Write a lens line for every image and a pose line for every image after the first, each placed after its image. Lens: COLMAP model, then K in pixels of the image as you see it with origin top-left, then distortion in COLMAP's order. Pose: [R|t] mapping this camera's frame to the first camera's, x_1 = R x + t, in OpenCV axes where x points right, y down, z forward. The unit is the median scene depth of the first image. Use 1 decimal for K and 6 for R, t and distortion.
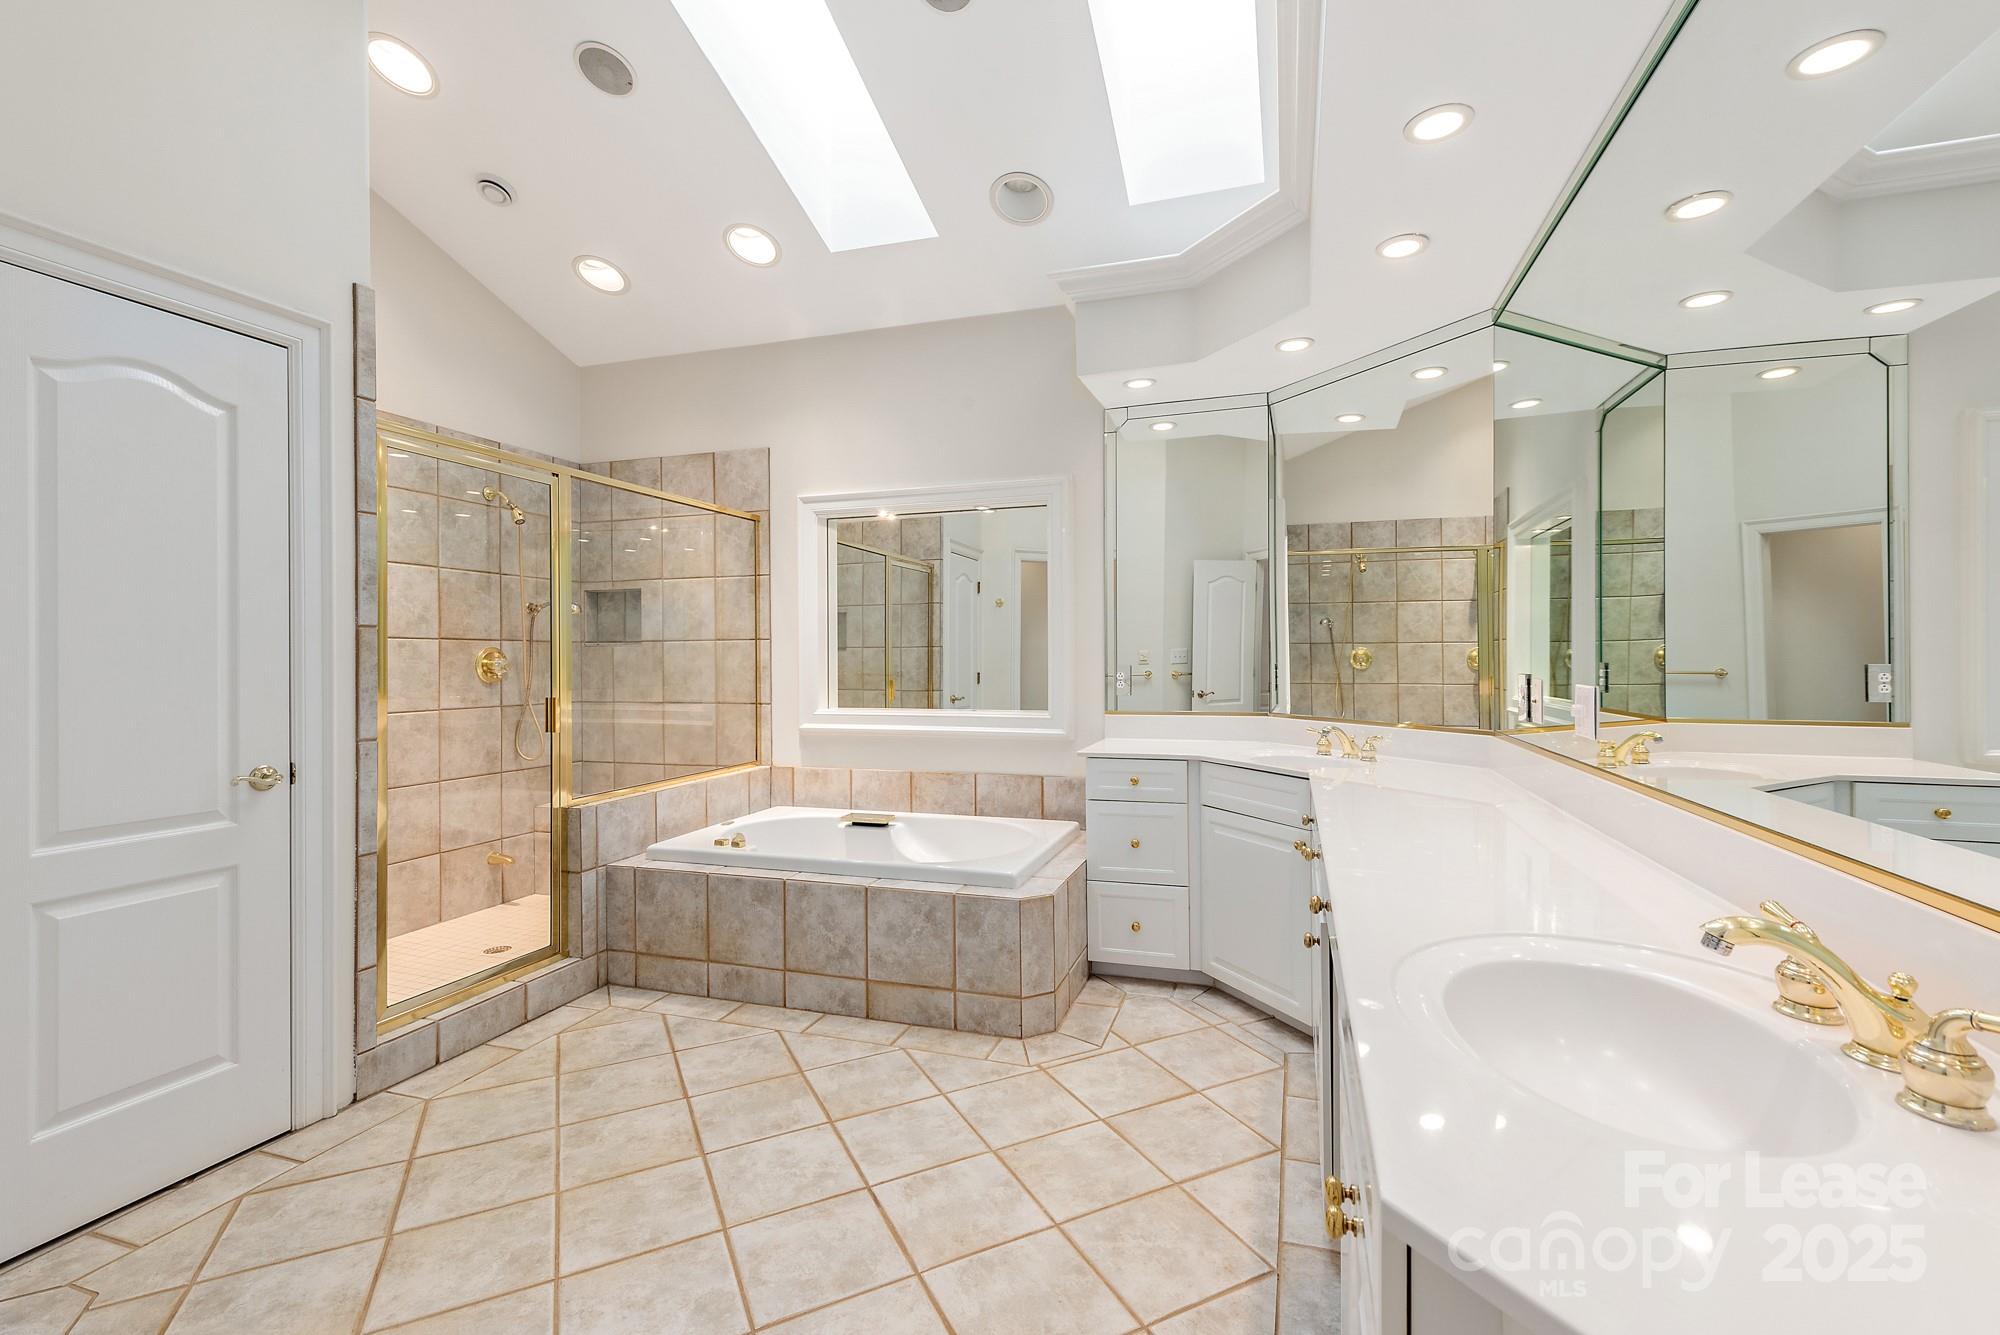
lens RADIAL K [[905.5, 0, 1001.5], [0, 905.5, 662.7], [0, 0, 1]] dist [-0.001703, -0.000210]
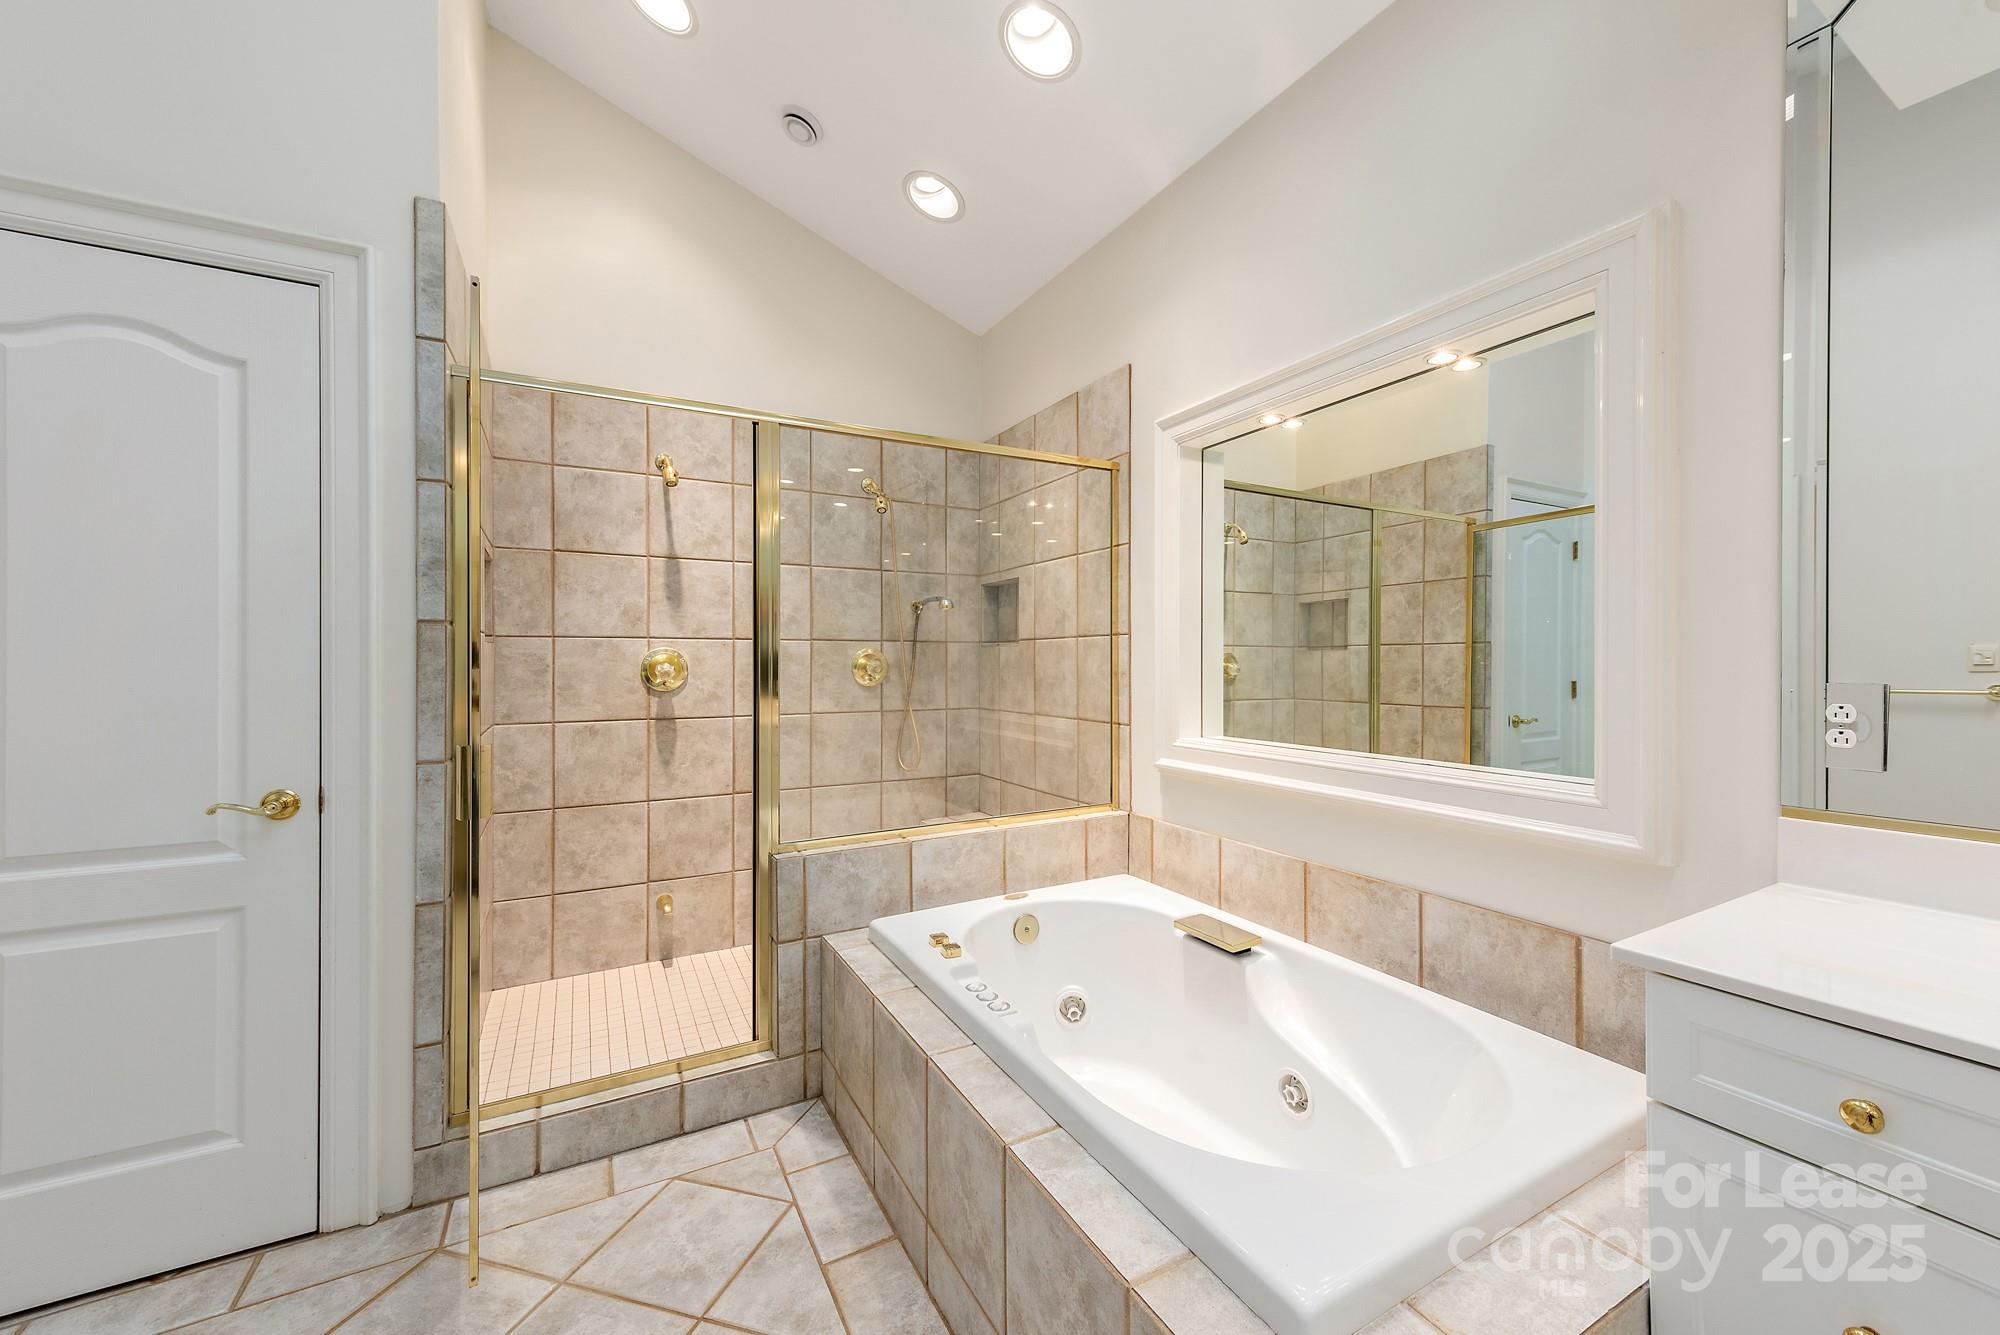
lens RADIAL K [[783.1, 0, 1000.0], [0, 783.1, 664.5], [0, 0, 1]] dist [0.011892, -0.001378]
pose [[0.734829, 0.005498, -0.678230, 0.088729], [-0.004461, 0.999985, 0.003273, -0.003545], [0.678238, 0.000620, 0.734842, 0.491524]]
